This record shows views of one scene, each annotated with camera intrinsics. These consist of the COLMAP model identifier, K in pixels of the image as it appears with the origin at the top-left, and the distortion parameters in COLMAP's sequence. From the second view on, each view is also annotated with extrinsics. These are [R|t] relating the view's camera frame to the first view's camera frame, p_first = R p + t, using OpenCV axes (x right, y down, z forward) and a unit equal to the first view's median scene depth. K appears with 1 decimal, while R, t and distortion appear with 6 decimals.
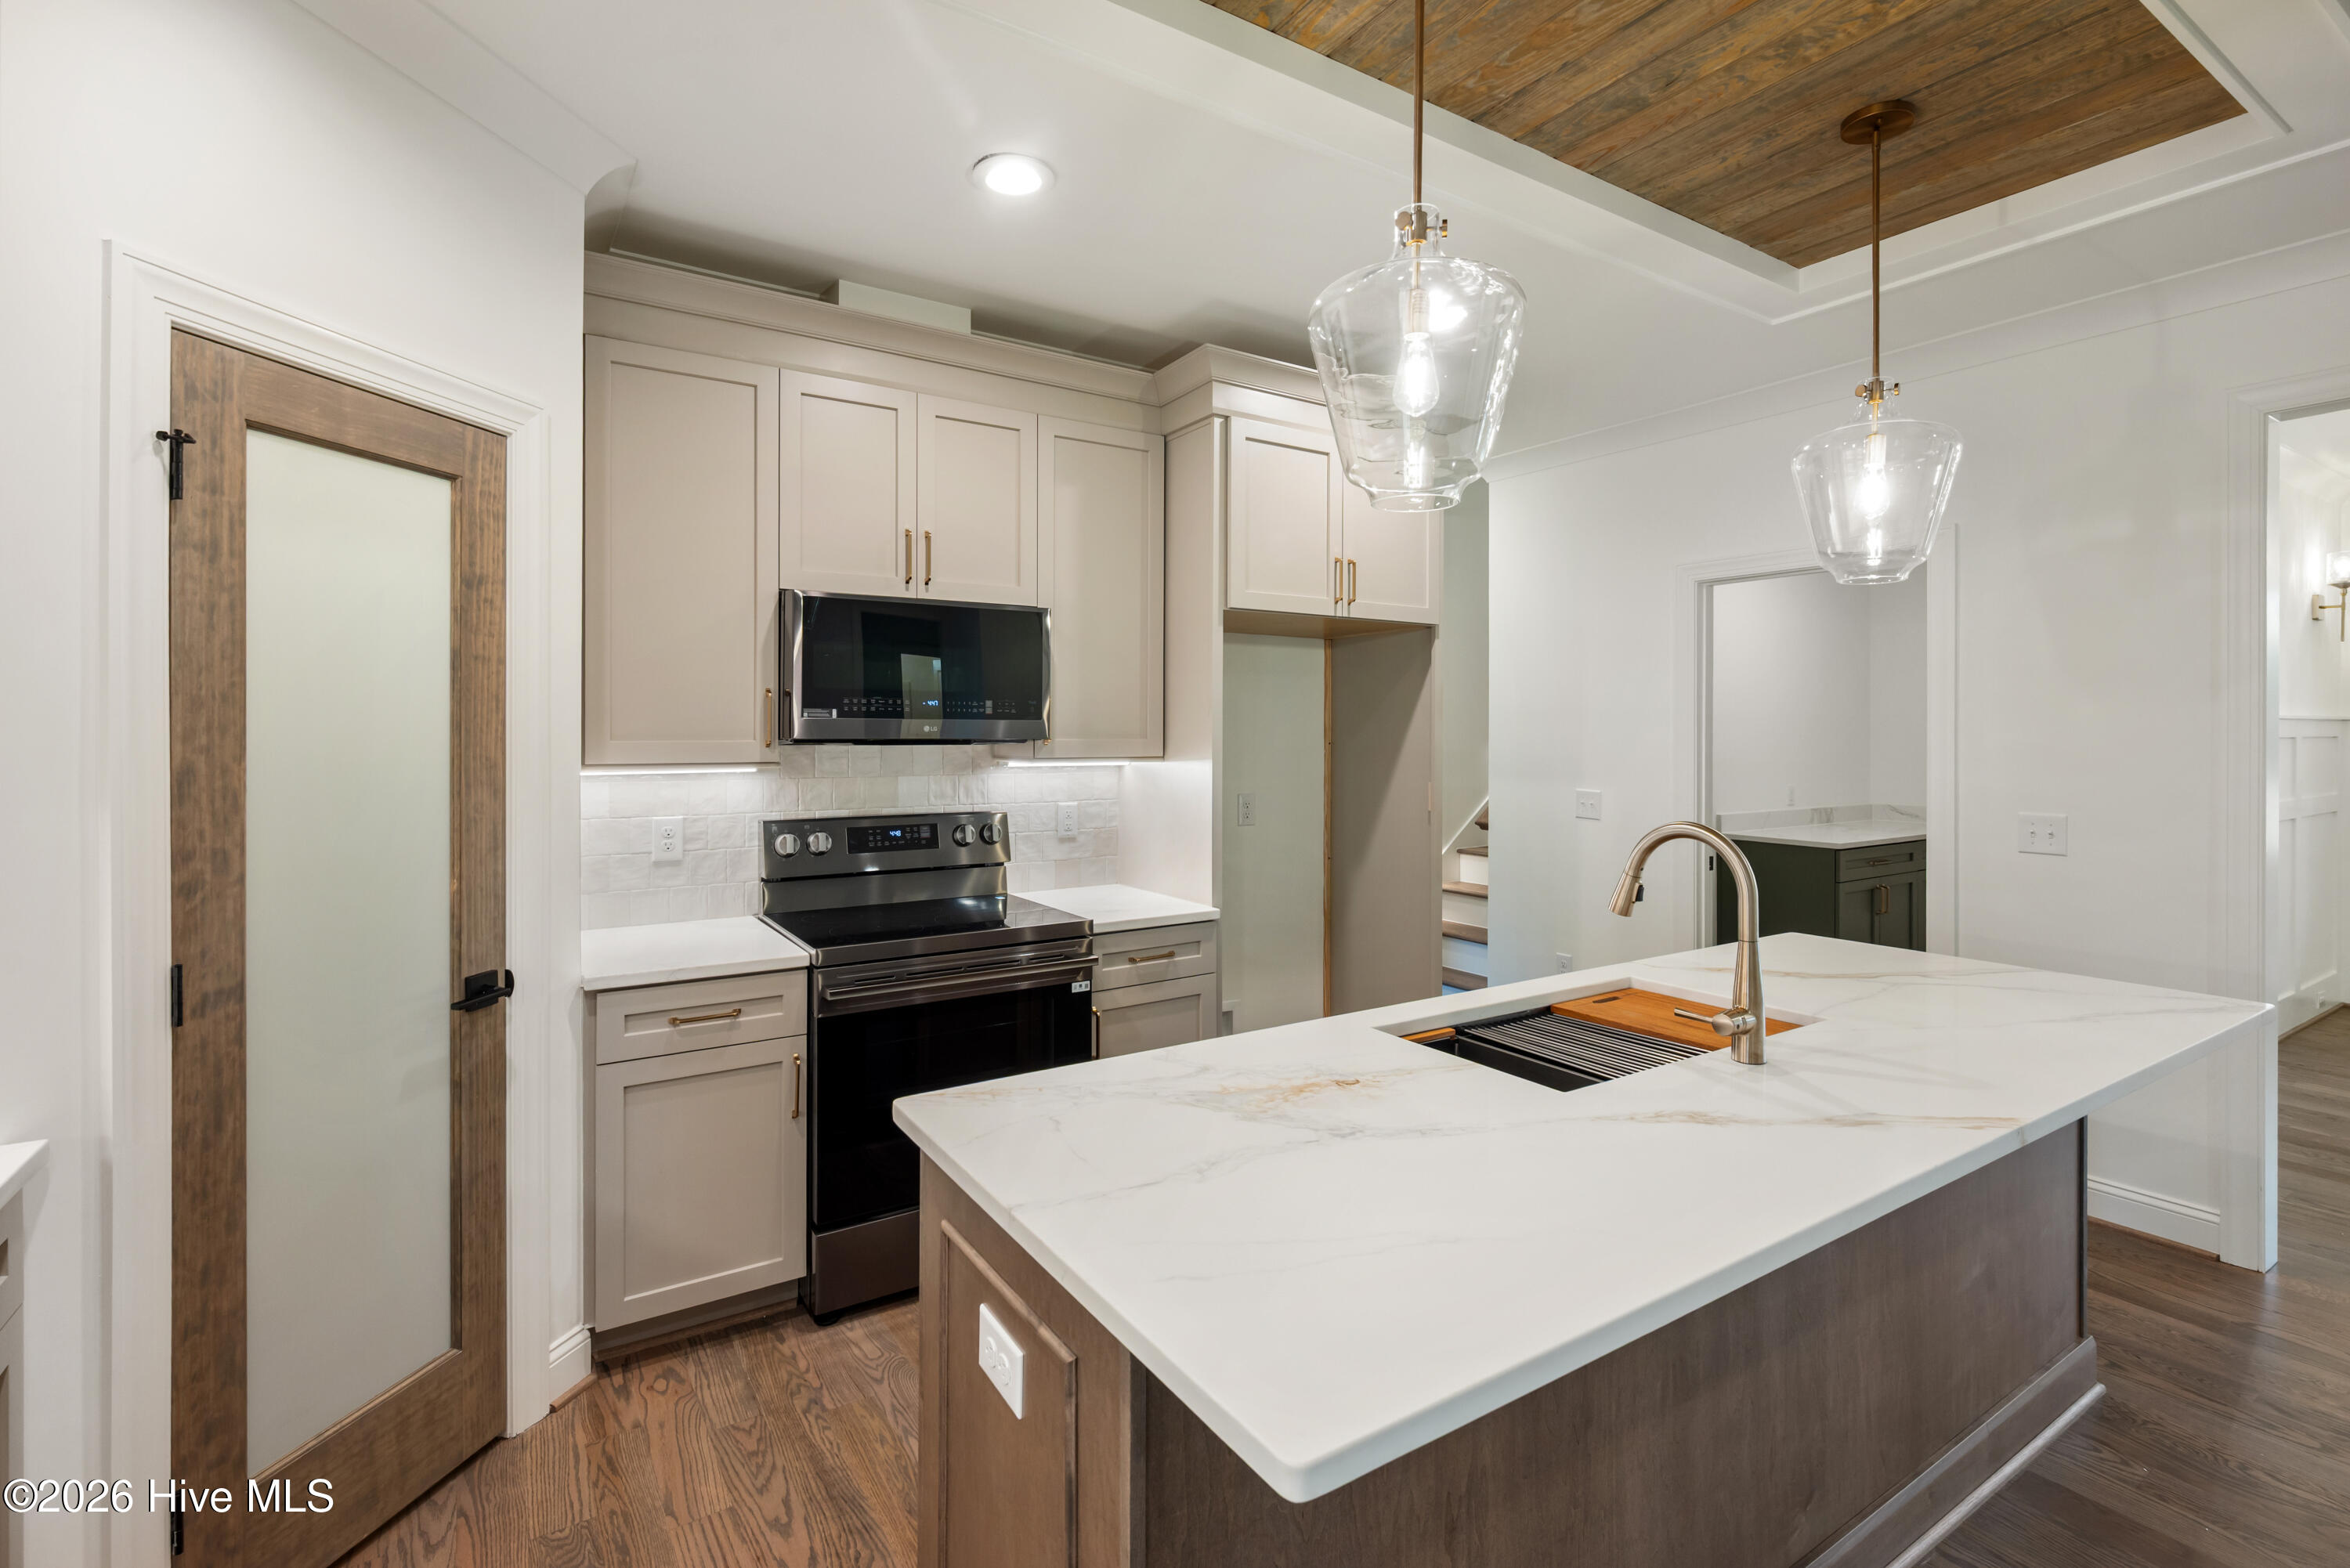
lens RADIAL K [[1081.9, 0, 1187.2], [0, 1081.9, 742.2], [0, 0, 1]] dist [0.001647, -0.000268]
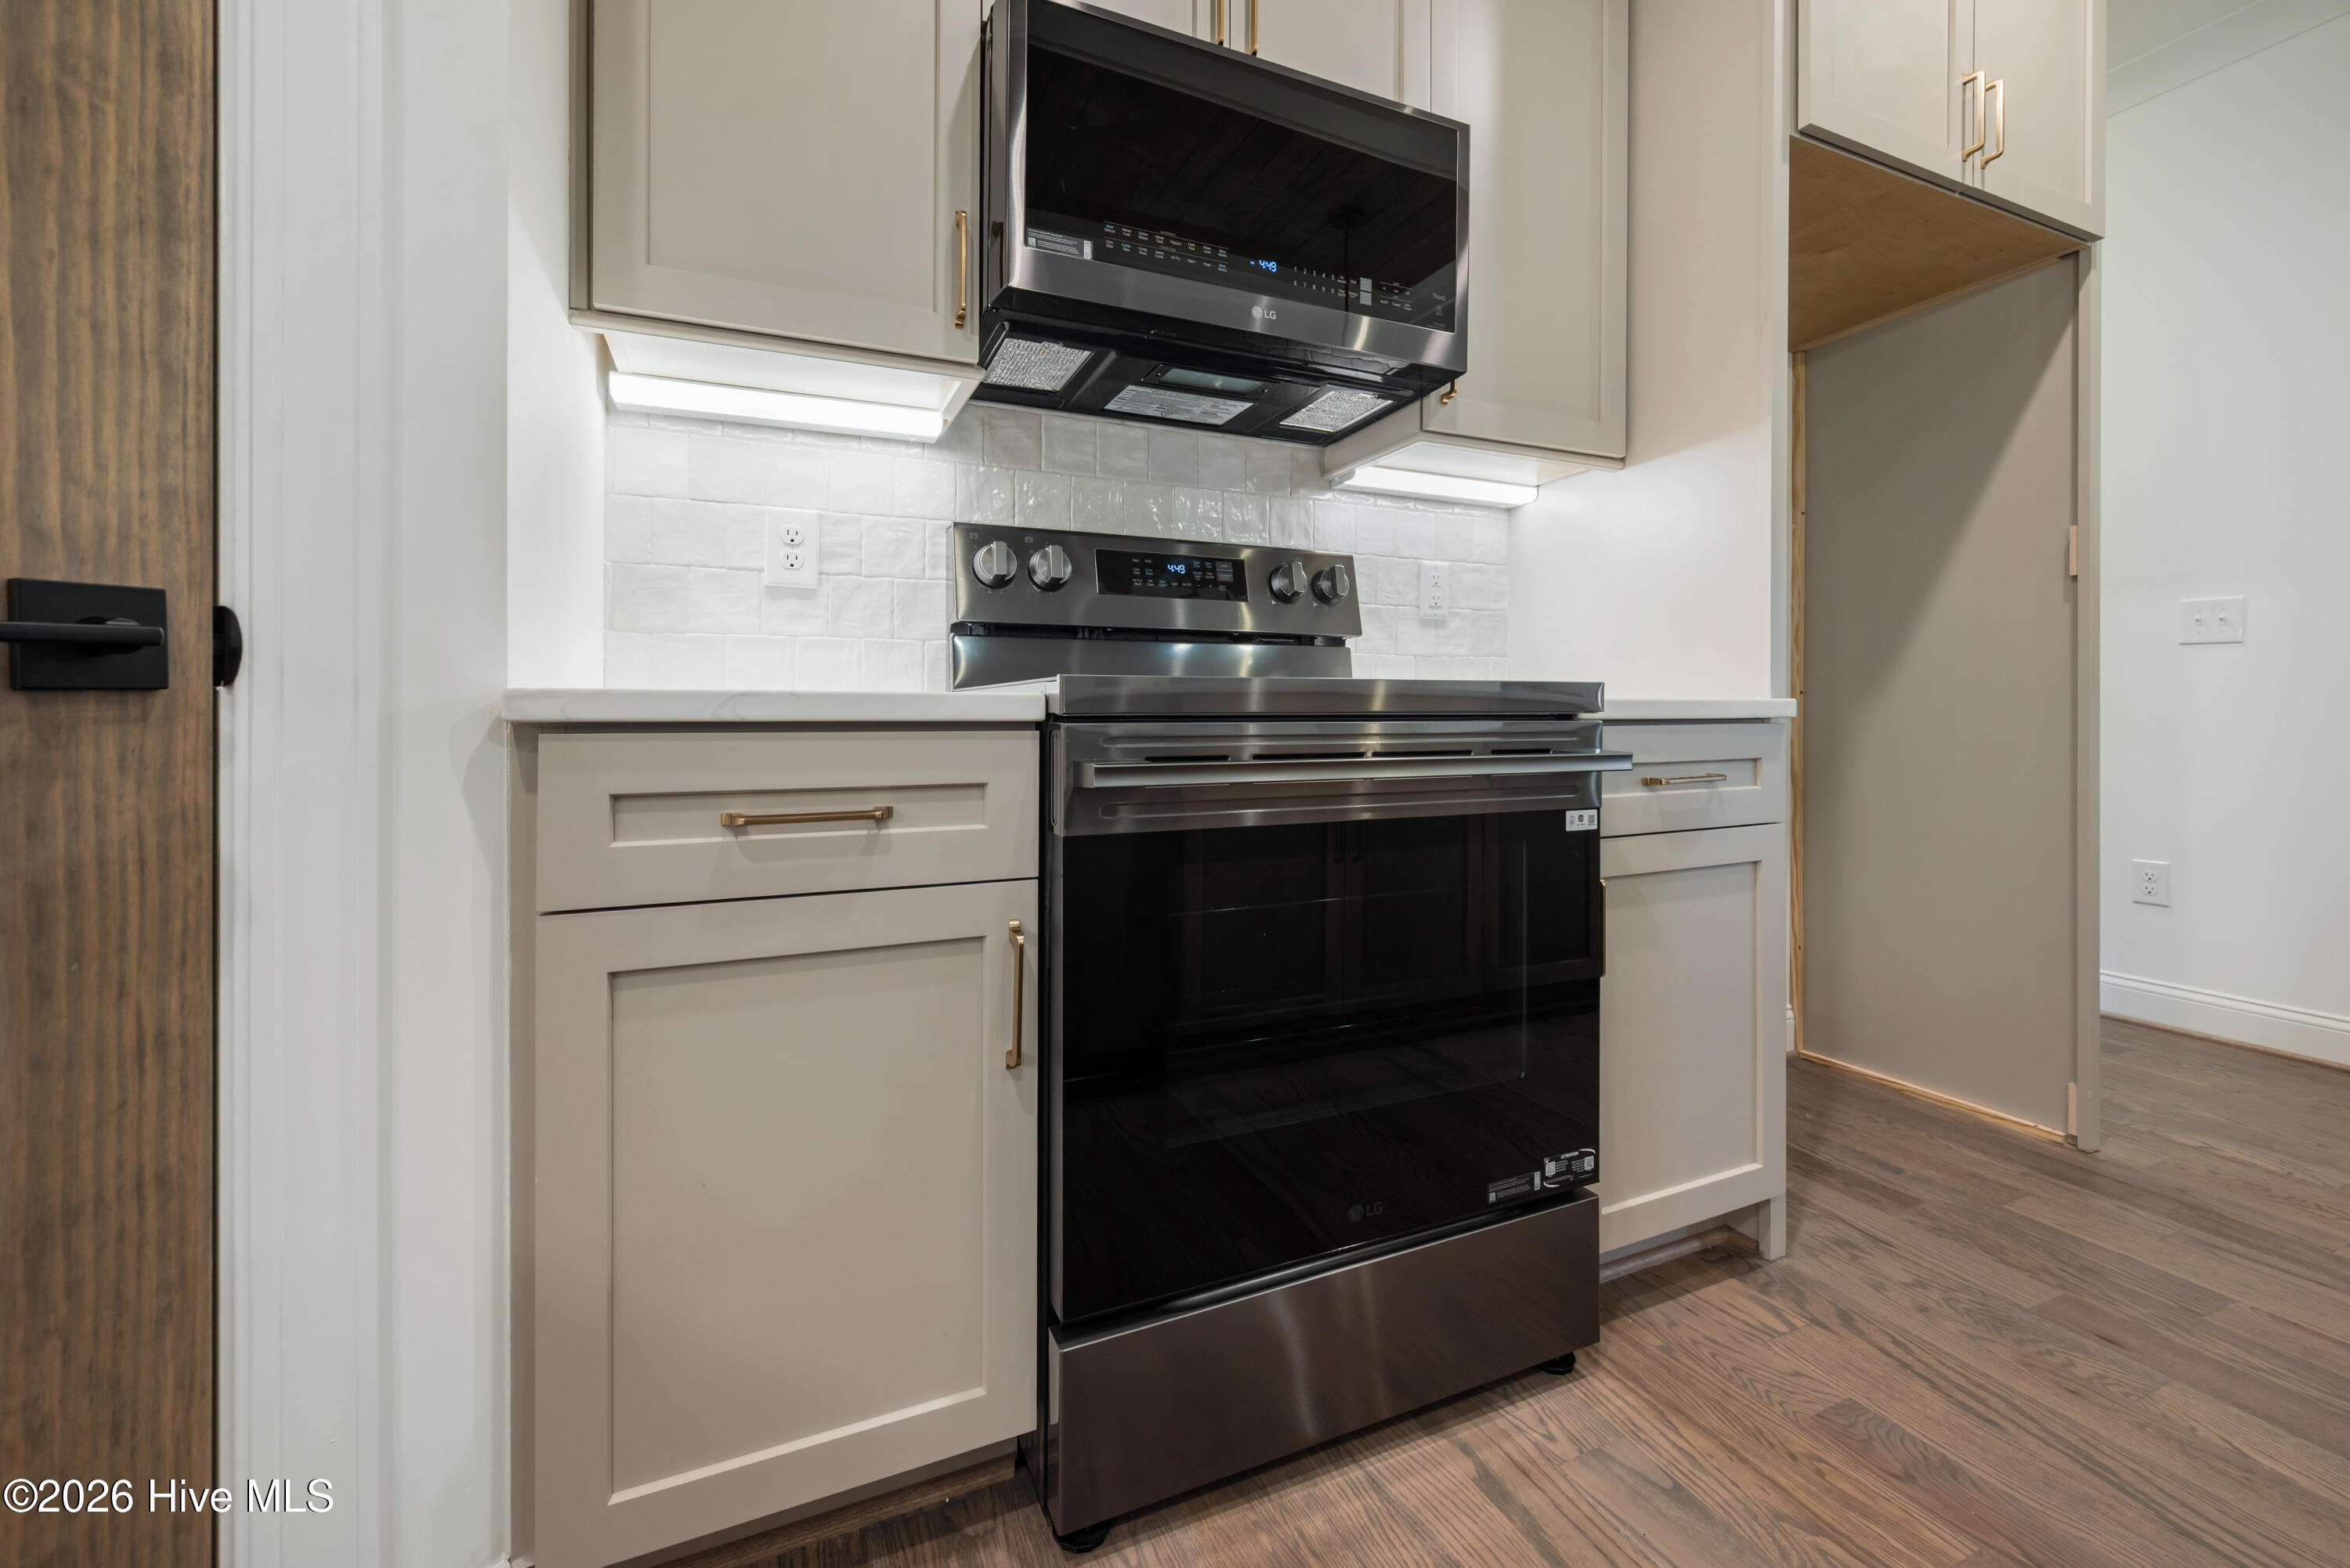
lens RADIAL K [[950.9, 0, 1182.8], [0, 950.9, 719.7], [0, 0, 1]] dist [0.000375, 0.000132]
pose [[0.987552, 0.000012, -0.157296, -0.234162], [-0.000915, 0.999984, -0.005669, 0.208925], [0.157293, 0.005742, 0.987535, 0.631509]]
